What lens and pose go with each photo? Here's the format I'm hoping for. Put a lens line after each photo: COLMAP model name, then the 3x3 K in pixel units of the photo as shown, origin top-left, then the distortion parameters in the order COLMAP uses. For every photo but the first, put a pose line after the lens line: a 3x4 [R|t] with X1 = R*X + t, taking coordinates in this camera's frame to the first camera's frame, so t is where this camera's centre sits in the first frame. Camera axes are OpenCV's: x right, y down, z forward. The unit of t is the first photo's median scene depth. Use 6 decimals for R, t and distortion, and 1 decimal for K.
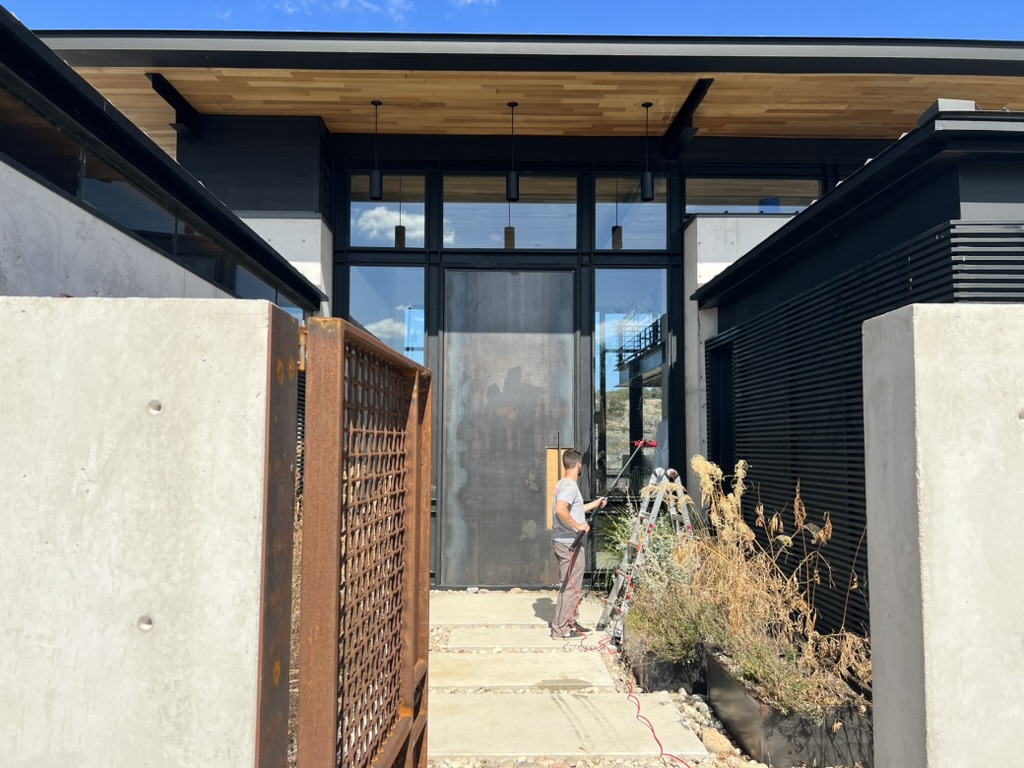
lens RADIAL K [[768.2, 0, 512.0], [0, 768.2, 384.0], [0, 0, 1]] dist [0.084791, -0.096165]
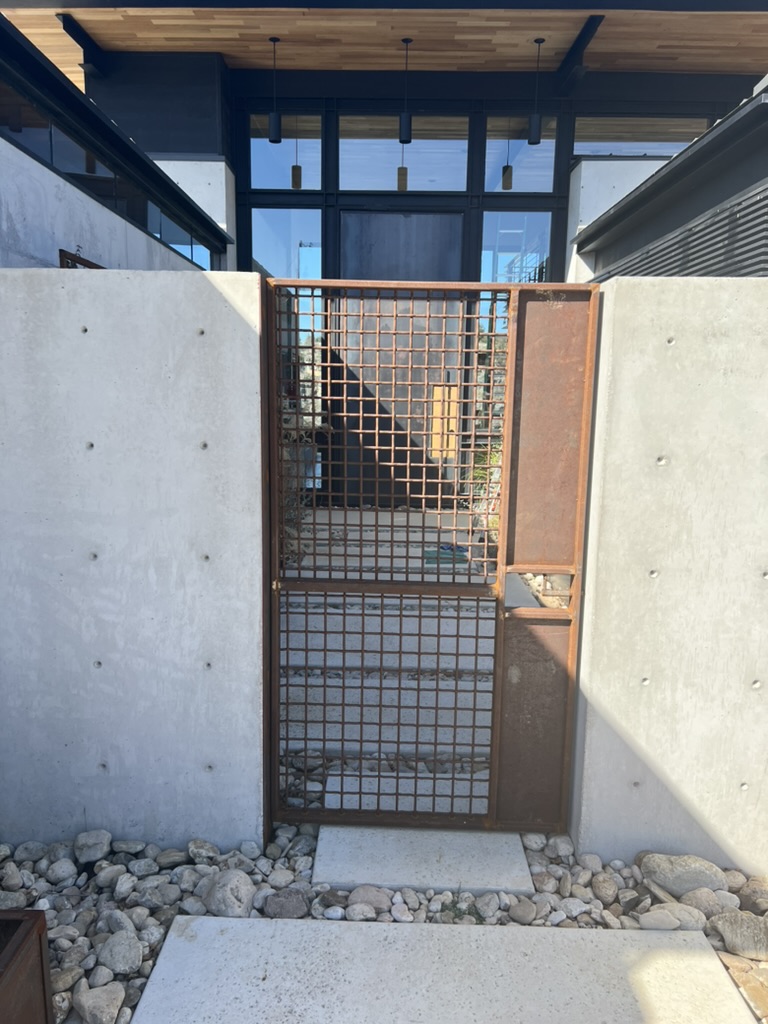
lens RADIAL K [[768.2, 0, 384.0], [0, 768.2, 512.0], [0, 0, 1]] dist [0.084791, -0.096165]
pose [[0.999574, 0.014679, -0.025221, 0.005612], [-0.008359, 0.972084, 0.234484, 0.001406], [0.027959, -0.234173, 0.971793, -0.142310]]
